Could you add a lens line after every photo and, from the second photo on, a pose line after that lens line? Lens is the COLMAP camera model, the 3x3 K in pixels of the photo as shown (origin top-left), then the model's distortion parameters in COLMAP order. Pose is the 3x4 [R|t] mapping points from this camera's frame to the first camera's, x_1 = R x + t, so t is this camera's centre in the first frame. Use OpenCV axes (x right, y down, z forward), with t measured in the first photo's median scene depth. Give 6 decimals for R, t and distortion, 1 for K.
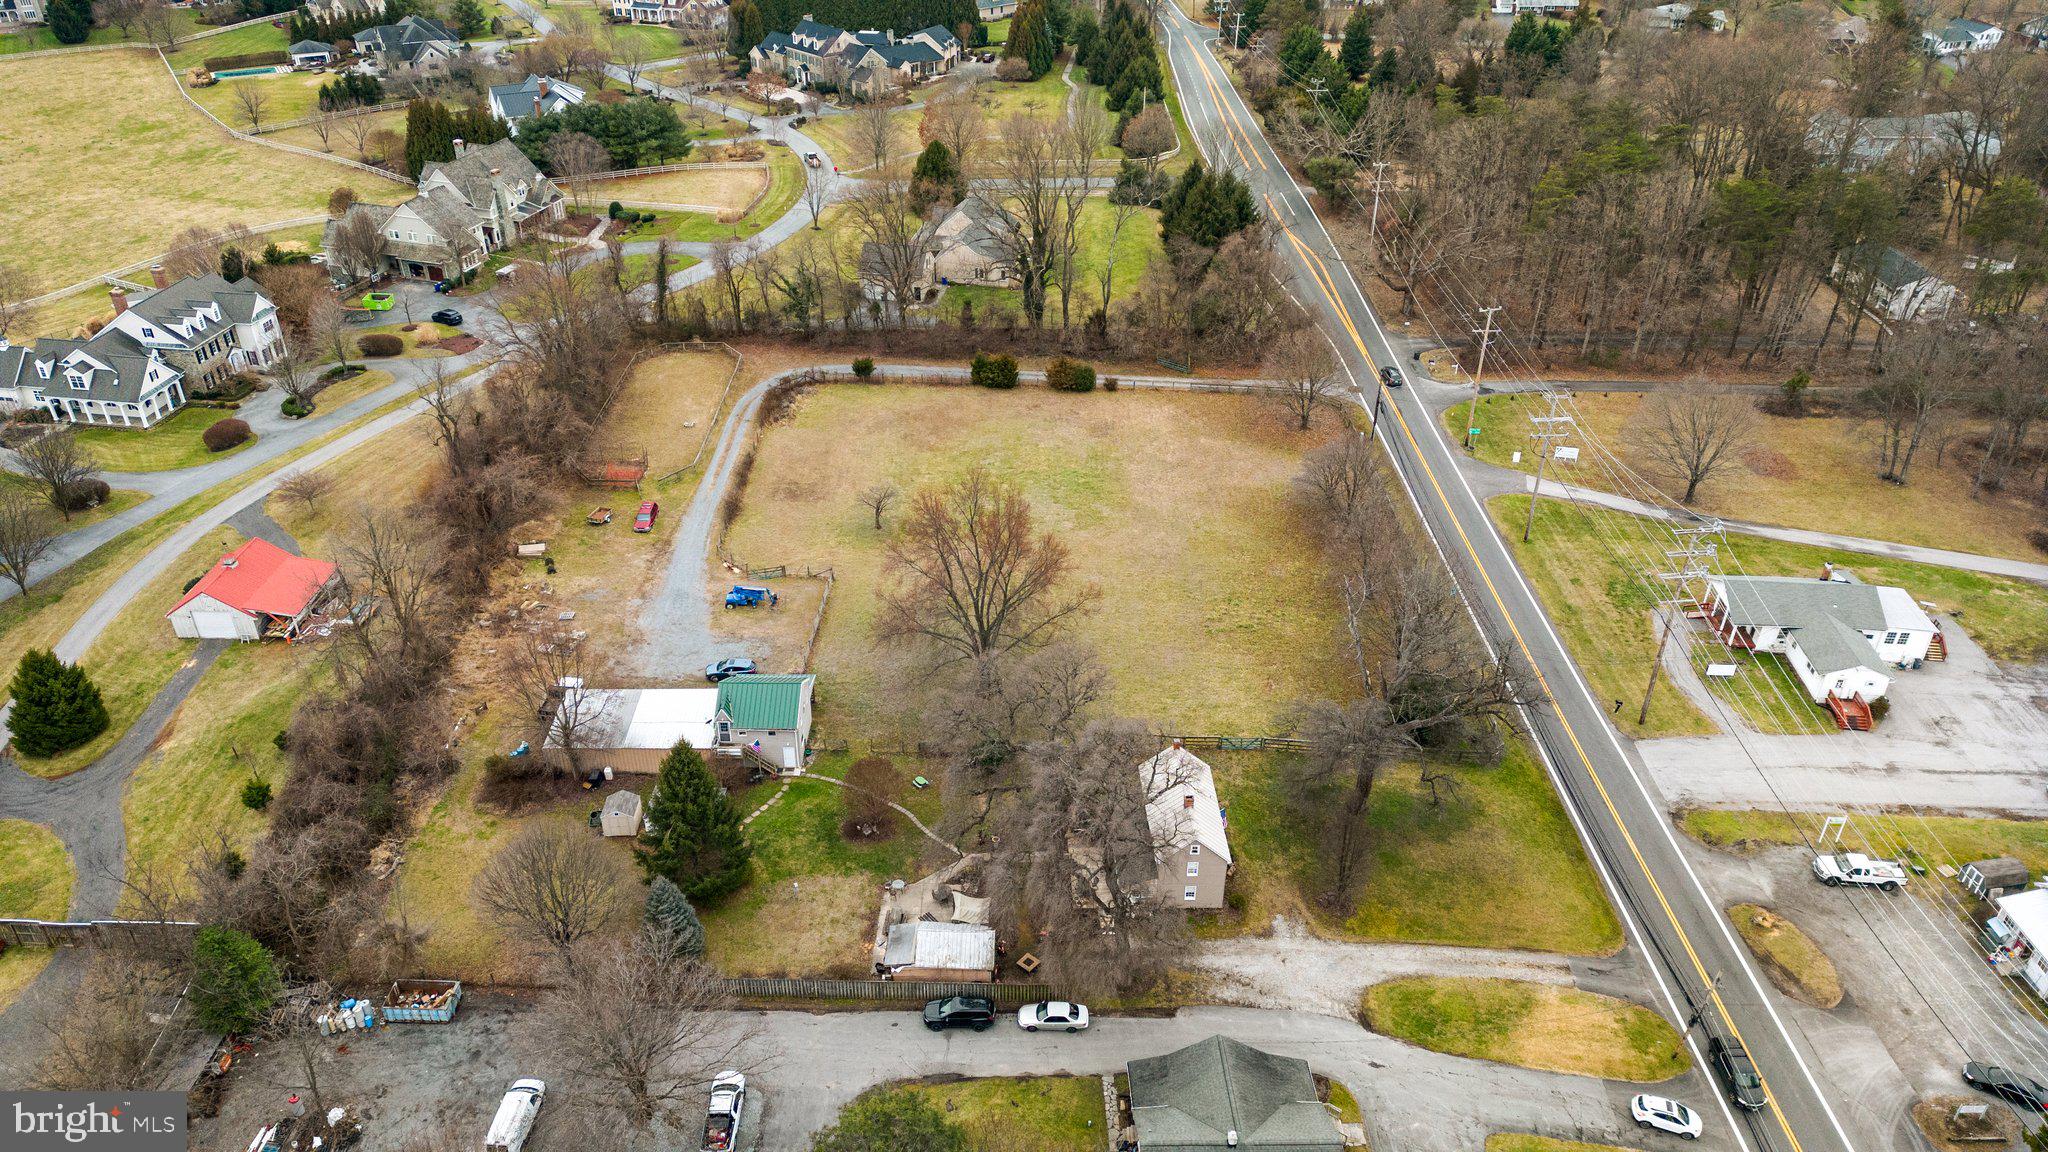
lens RADIAL K [[1418.8, 0, 1018.3], [0, 1418.8, 574.4], [0, 0, 1]] dist [0.087418, -0.085277]
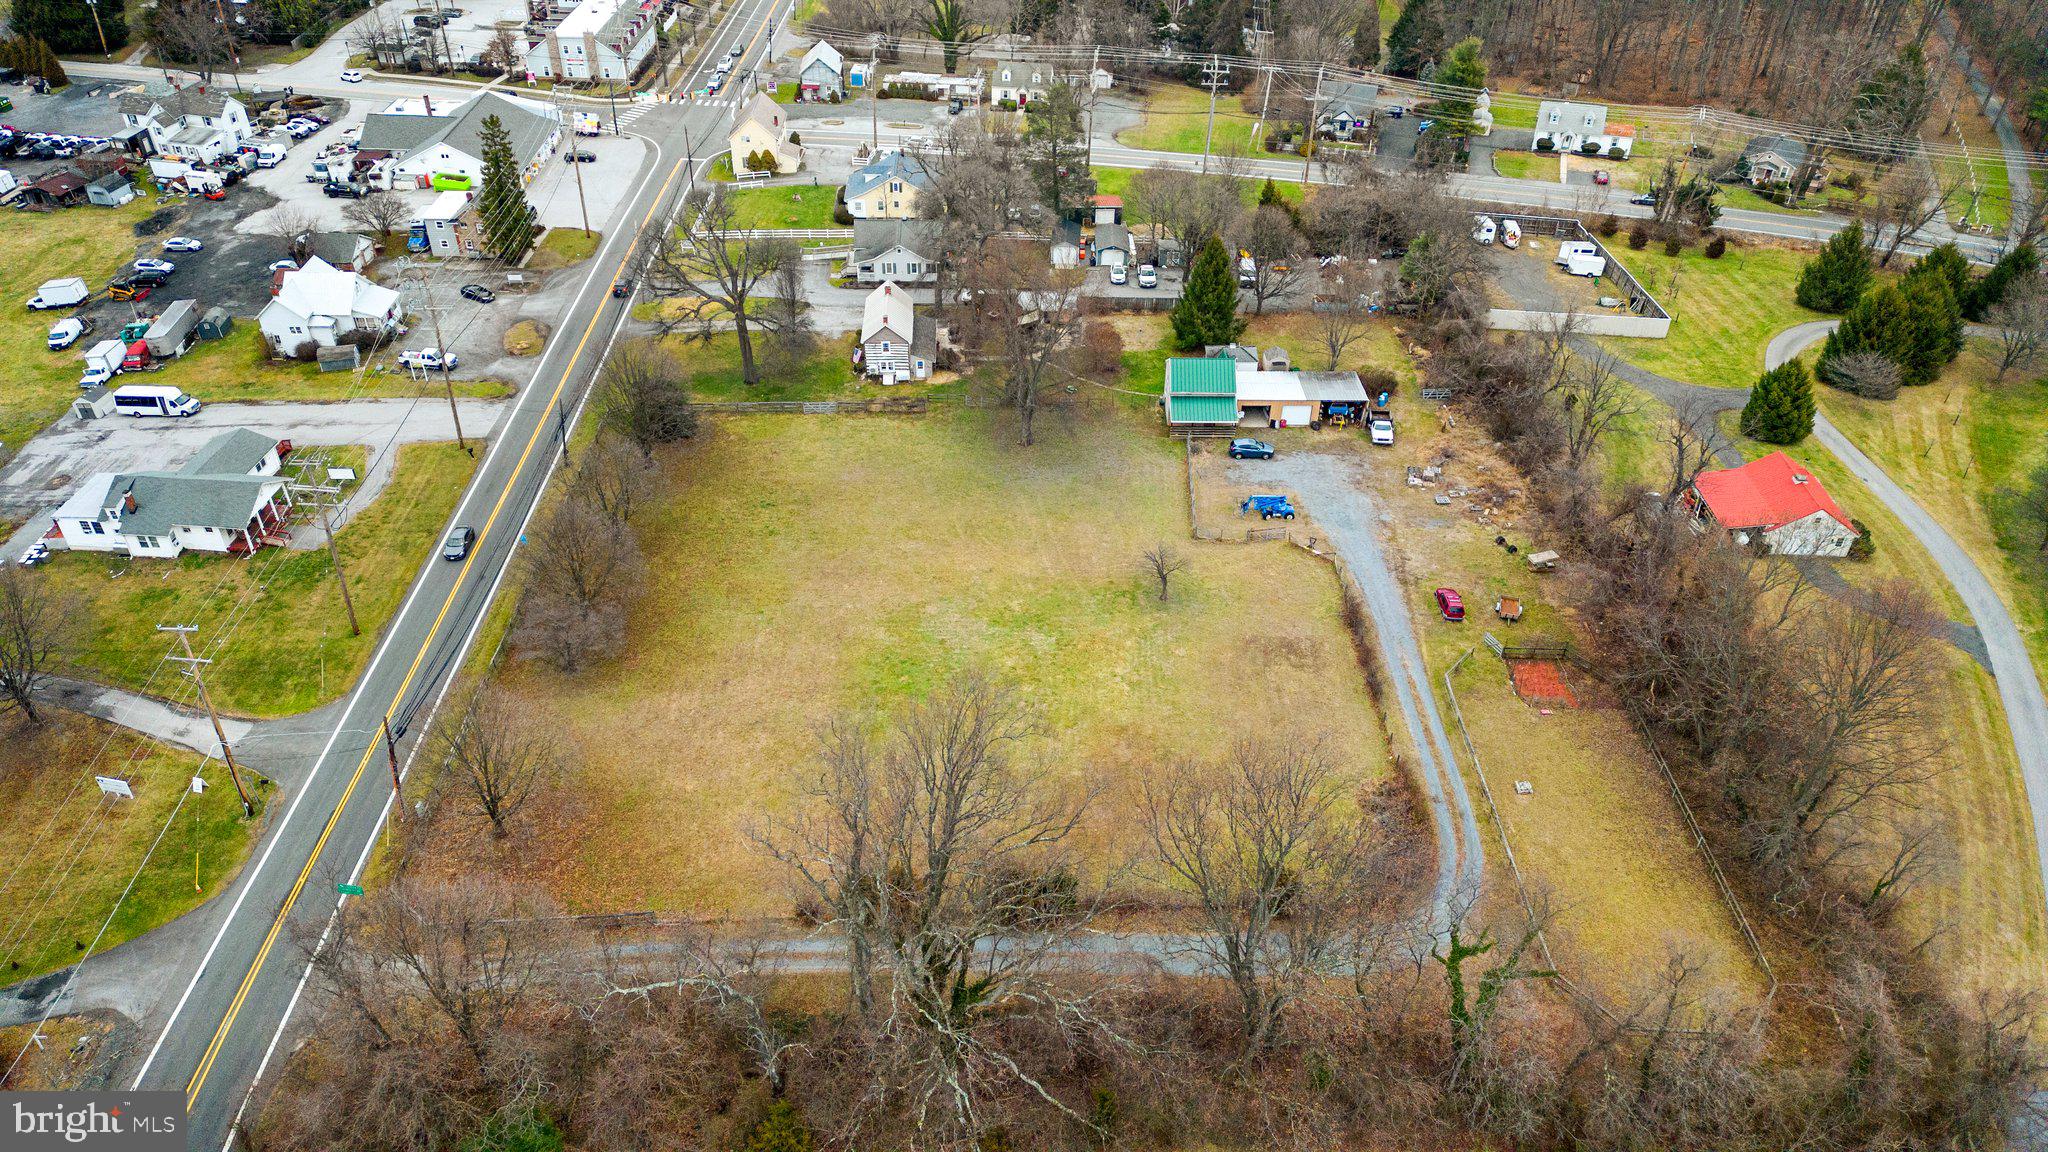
lens RADIAL K [[1418.8, 0, 1018.3], [0, 1418.8, 574.4], [0, 0, 1]] dist [0.087418, -0.085277]
pose [[-0.999900, -0.011608, -0.008042, -0.008735], [-0.011767, 0.369989, 0.928962, -0.795829], [-0.007808, 0.928964, -0.370088, 1.279350]]
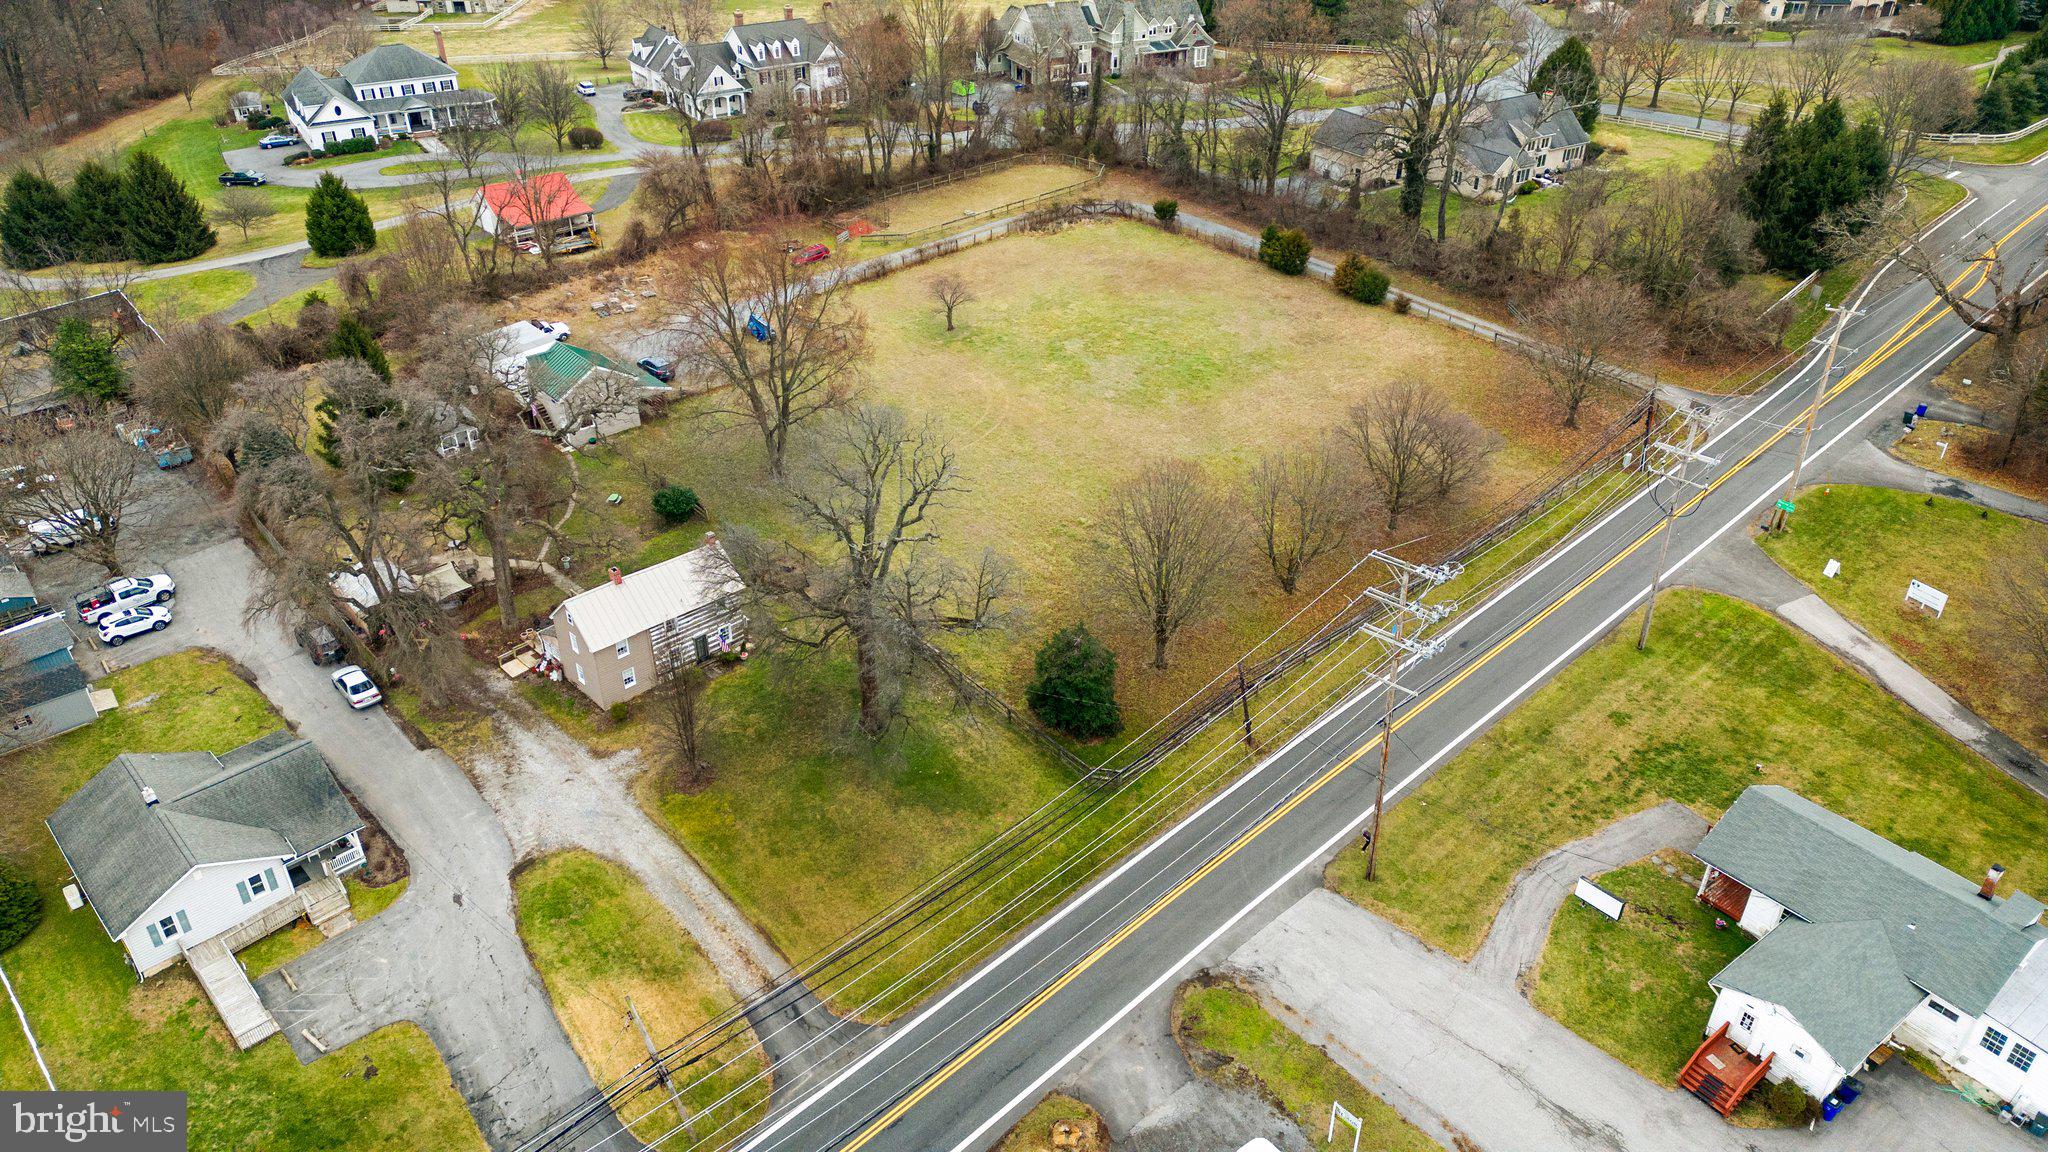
lens RADIAL K [[1418.8, 0, 1018.3], [0, 1418.8, 574.4], [0, 0, 1]] dist [0.087418, -0.085277]
pose [[0.671192, 0.387475, -0.631952, 0.561900], [-0.388996, 0.909806, 0.144688, -0.037770], [0.631017, 0.148714, 0.761381, 0.352336]]
